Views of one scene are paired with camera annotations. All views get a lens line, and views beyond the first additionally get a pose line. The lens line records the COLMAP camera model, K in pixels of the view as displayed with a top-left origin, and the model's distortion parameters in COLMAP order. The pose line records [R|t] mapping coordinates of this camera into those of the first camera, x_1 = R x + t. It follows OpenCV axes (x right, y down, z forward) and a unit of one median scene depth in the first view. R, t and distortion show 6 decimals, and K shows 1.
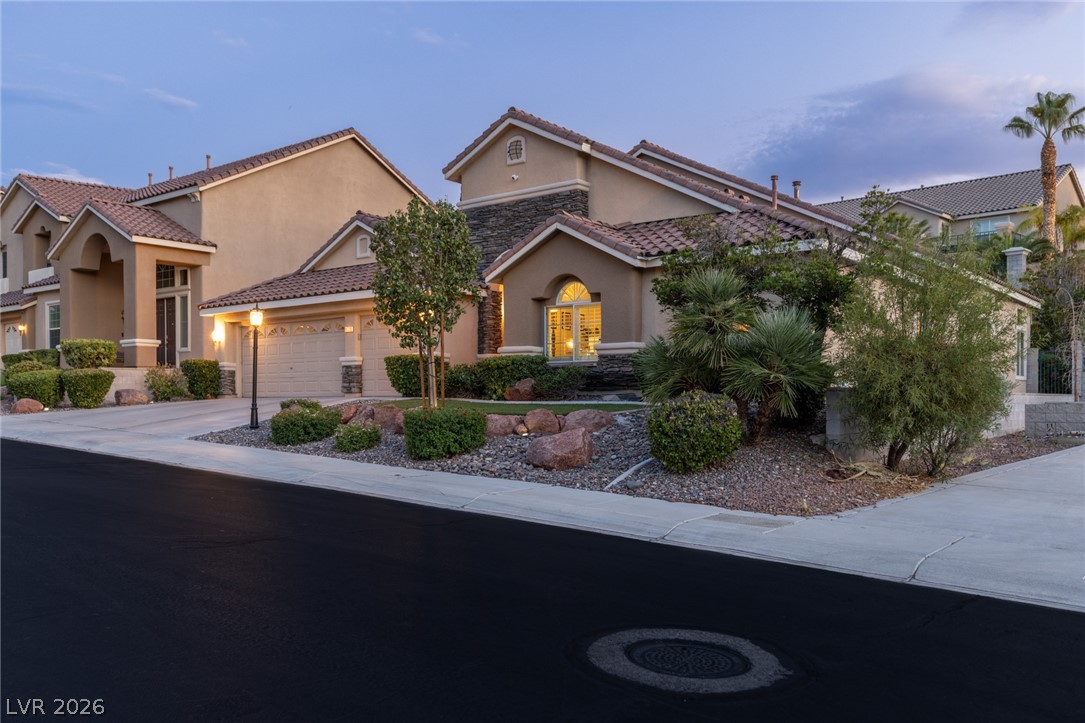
lens RADIAL K [[910.3, 0, 542.5], [0, 910.3, 361.5], [0, 0, 1]] dist [0.000267, 0.005938]
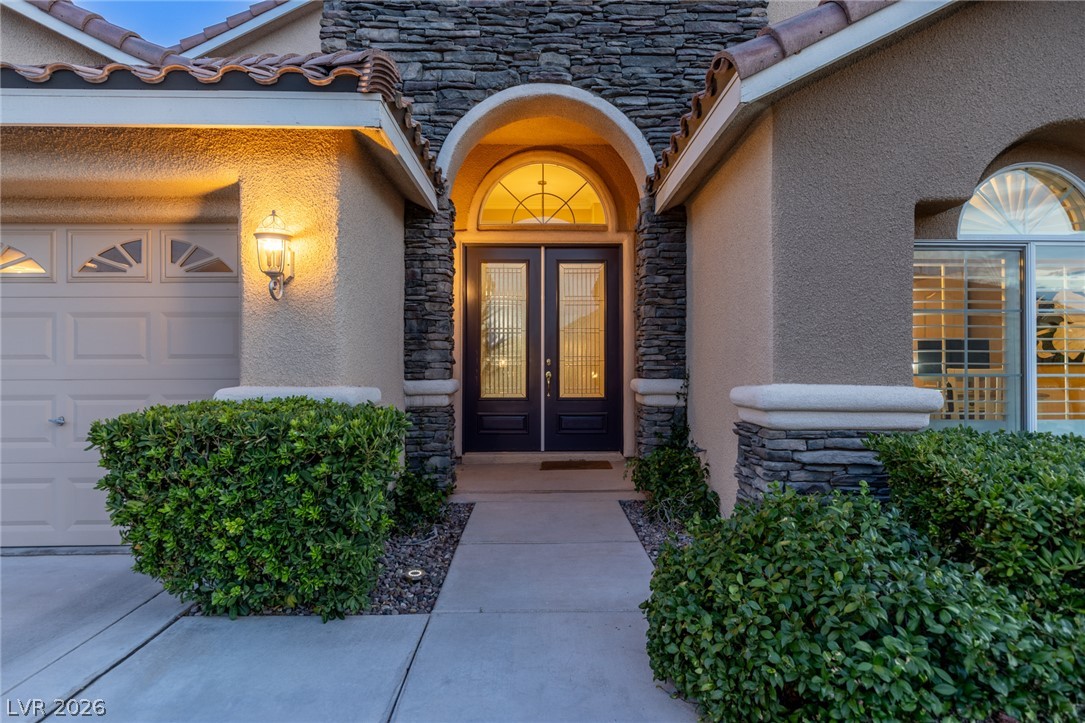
lens RADIAL K [[580.6, 0, 542.5], [0, 580.6, 361.5], [0, 0, 1]] dist [0.000772, 0.000116]
pose [[0.776865, 0.007841, 0.629618, -0.158089], [-0.025484, 0.999495, 0.018998, -0.019579], [-0.629151, -0.030804, 0.776672, 0.759193]]
